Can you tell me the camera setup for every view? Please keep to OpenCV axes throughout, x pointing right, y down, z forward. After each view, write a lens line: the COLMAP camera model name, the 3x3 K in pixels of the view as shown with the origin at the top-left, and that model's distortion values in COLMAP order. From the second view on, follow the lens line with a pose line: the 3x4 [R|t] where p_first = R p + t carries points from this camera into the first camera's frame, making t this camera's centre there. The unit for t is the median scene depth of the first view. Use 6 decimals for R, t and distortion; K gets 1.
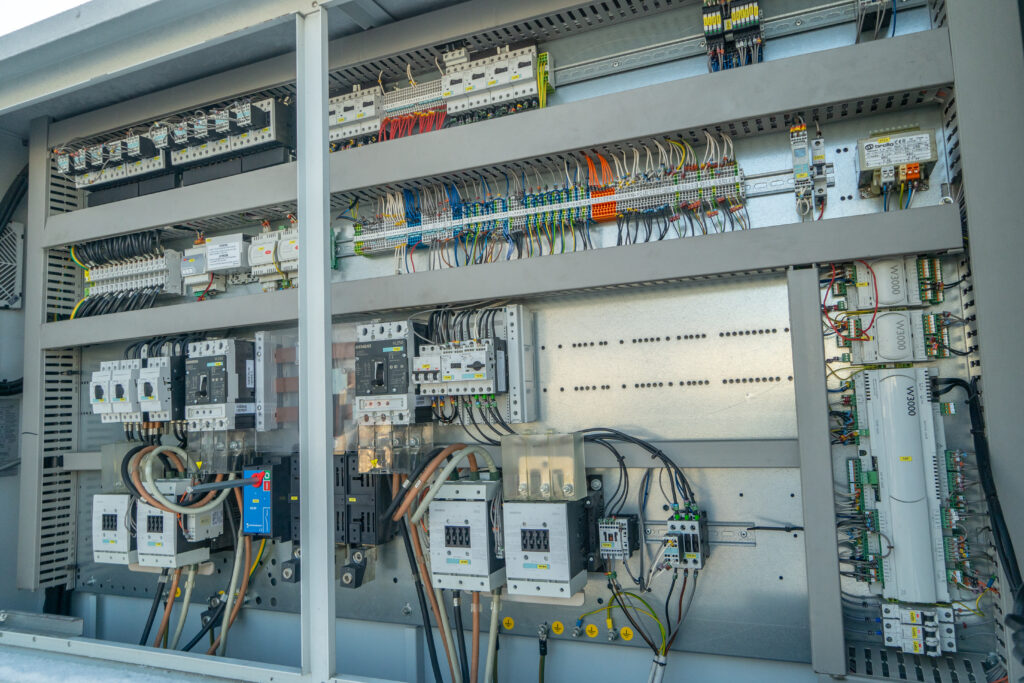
lens RADIAL K [[722.6, 0, 513.1], [0, 722.6, 329.6], [0, 0, 1]] dist [-0.005681, 0.003762]
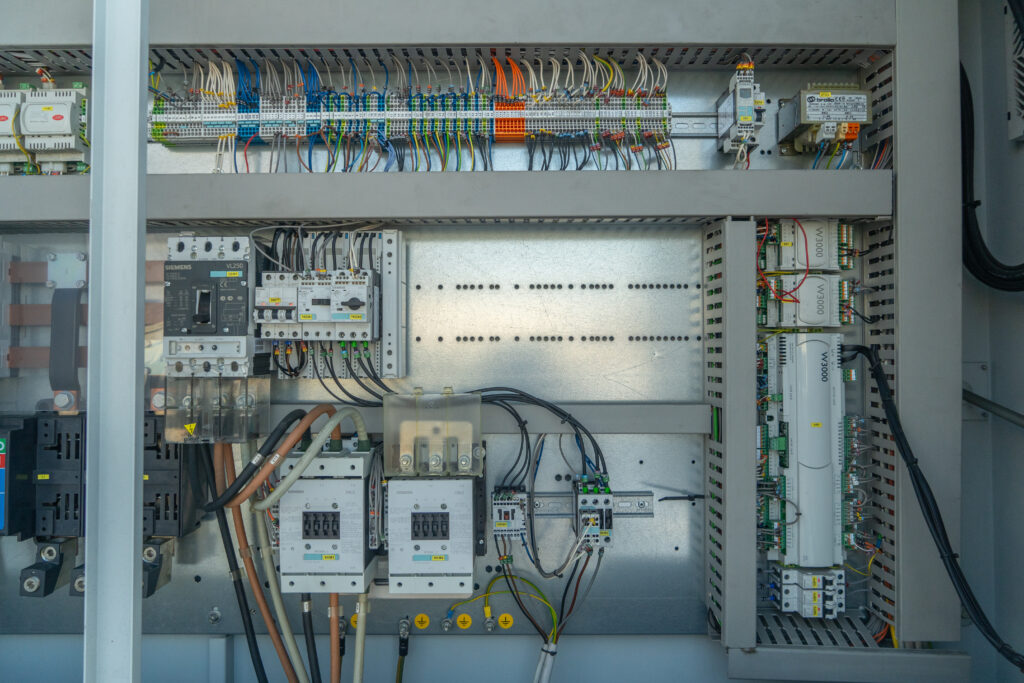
lens RADIAL K [[699.2, 0, 515.6], [0, 699.2, 332.1], [0, 0, 1]] dist [-0.012974, 0.003941]
pose [[0.917953, 0.047731, 0.393808, -0.180049], [-0.074553, 0.995803, 0.053085, 0.027558], [-0.389621, -0.078089, 0.917659, 0.247380]]
